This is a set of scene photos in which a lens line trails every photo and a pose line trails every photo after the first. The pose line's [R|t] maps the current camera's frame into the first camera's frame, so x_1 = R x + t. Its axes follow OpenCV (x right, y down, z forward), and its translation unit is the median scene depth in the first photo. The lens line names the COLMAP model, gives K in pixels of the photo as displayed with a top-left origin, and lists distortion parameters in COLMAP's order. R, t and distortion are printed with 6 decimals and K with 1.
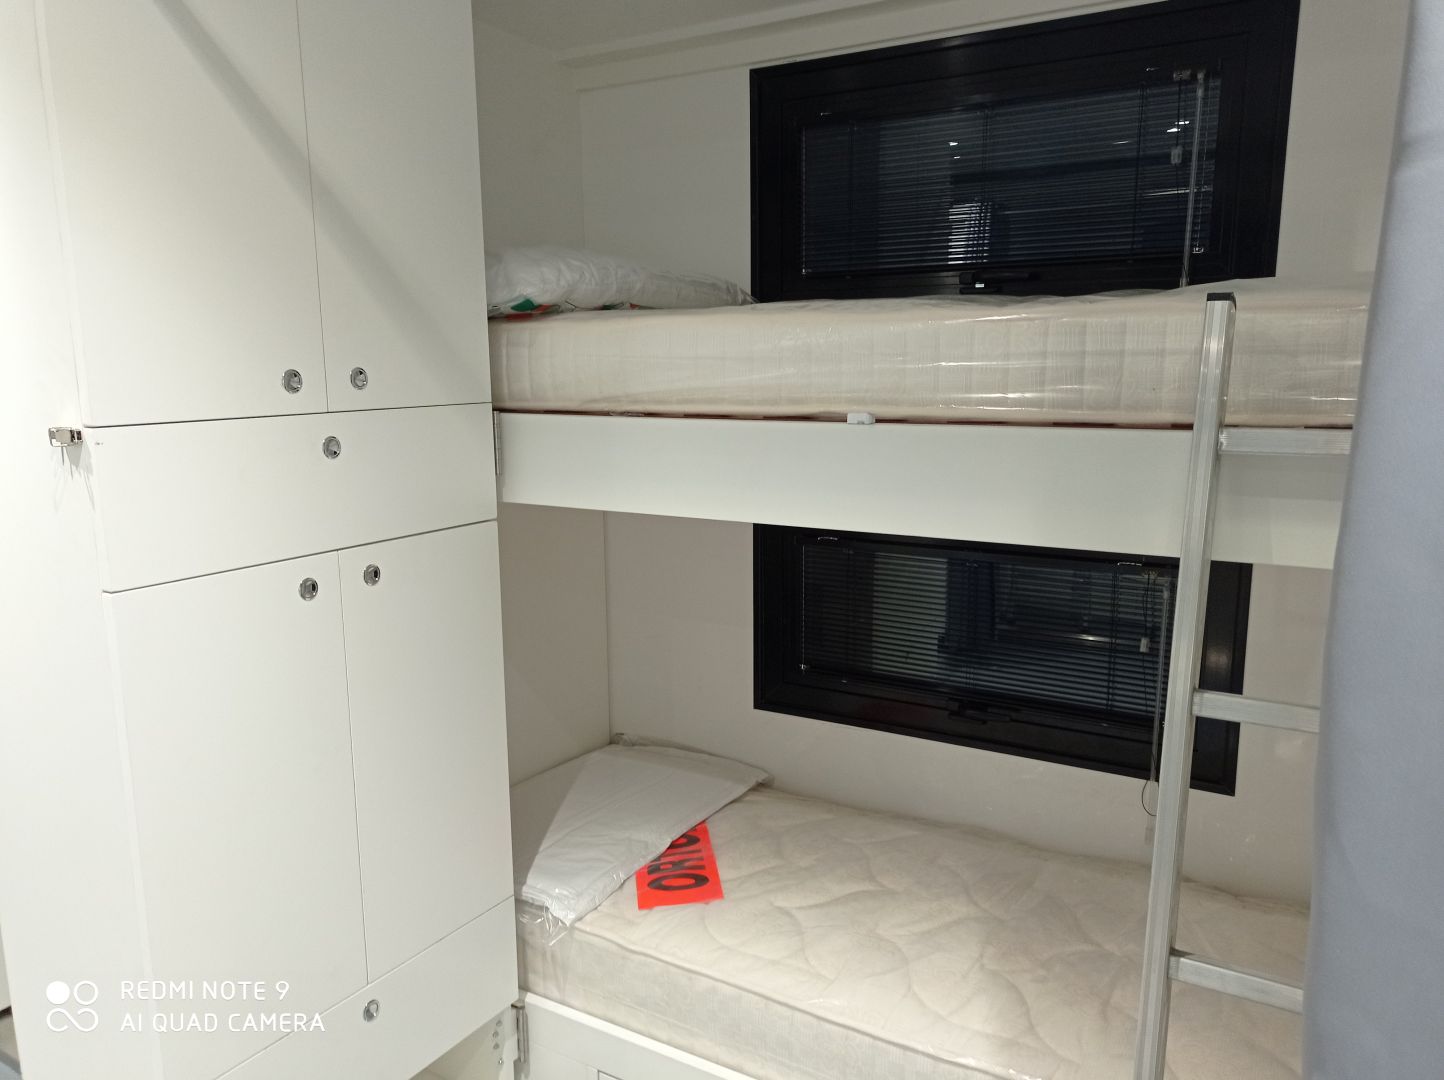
lens RADIAL K [[1056.0, 0, 720.2], [0, 1056.0, 553.1], [0, 0, 1]] dist [0.059244, -0.114974]
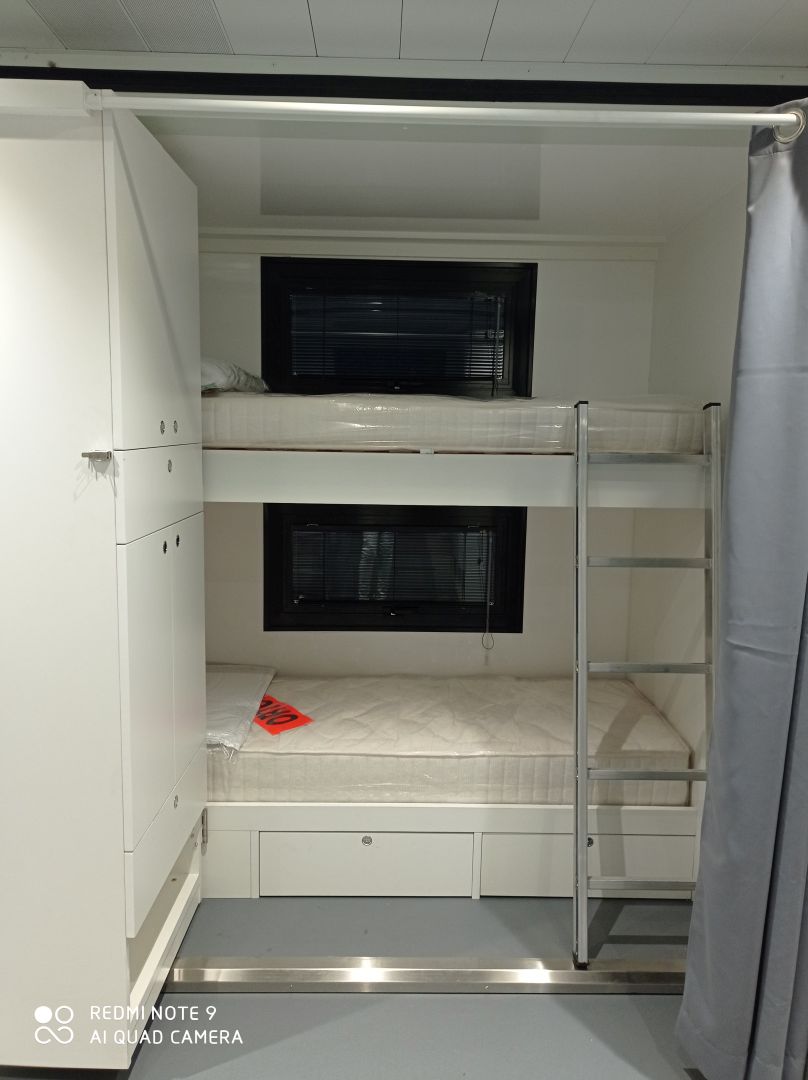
lens RADIAL K [[782.7, 0, 404.0], [0, 782.7, 540.0], [0, 0, 1]] dist [0.002712, -0.000942]
pose [[0.847529, -0.054506, 0.527943, -0.599733], [0.075054, 0.997025, -0.017552, 0.060362], [-0.525415, 0.054500, 0.849099, -0.238932]]
